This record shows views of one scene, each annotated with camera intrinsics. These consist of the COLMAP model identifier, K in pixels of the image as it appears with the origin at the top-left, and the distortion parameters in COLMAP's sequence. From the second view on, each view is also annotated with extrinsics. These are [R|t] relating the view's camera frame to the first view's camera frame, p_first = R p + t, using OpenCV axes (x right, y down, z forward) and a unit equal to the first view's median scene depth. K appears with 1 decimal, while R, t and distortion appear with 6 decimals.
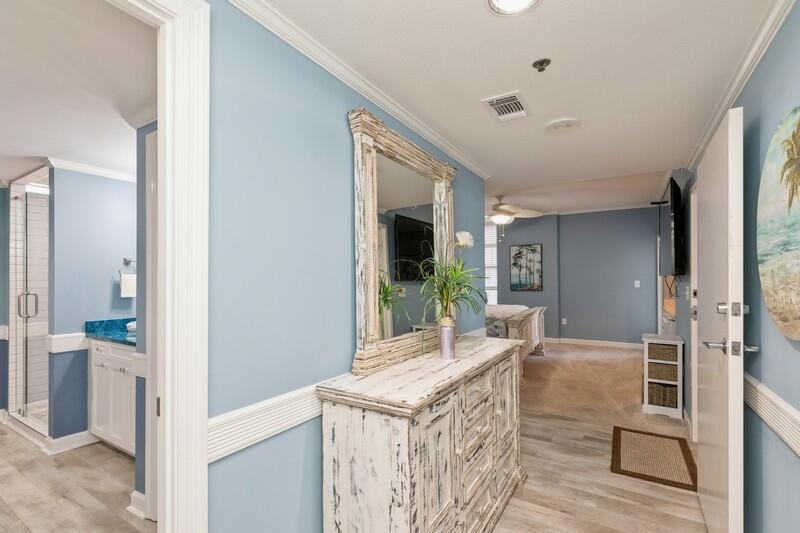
lens RADIAL K [[363.4, 0, 397.5], [0, 363.4, 269.8], [0, 0, 1]] dist [0.002864, -0.000689]
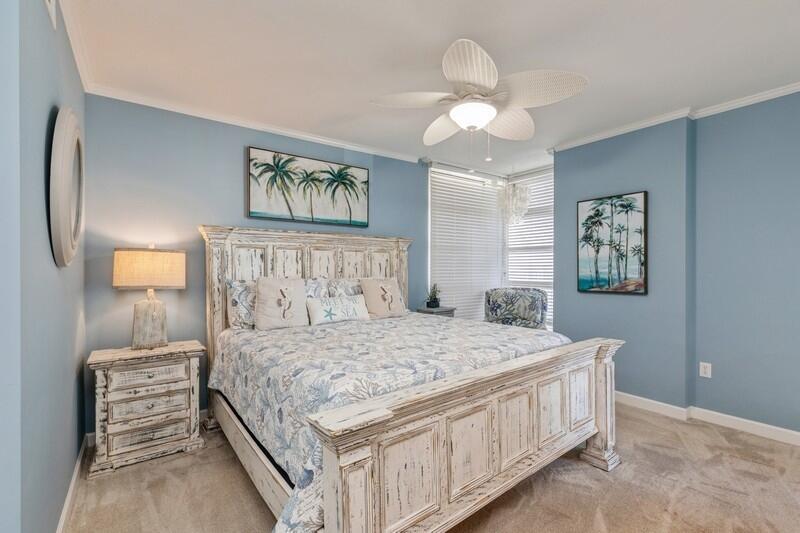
lens RADIAL K [[363.4, 0, 403.2], [0, 363.4, 267.3], [0, 0, 1]] dist [0.002864, -0.000689]
pose [[0.930790, 0.006609, -0.365494, 0.278271], [0.001165, 0.999778, 0.021044, 0.013331], [0.365552, -0.020014, 0.930576, 0.466163]]
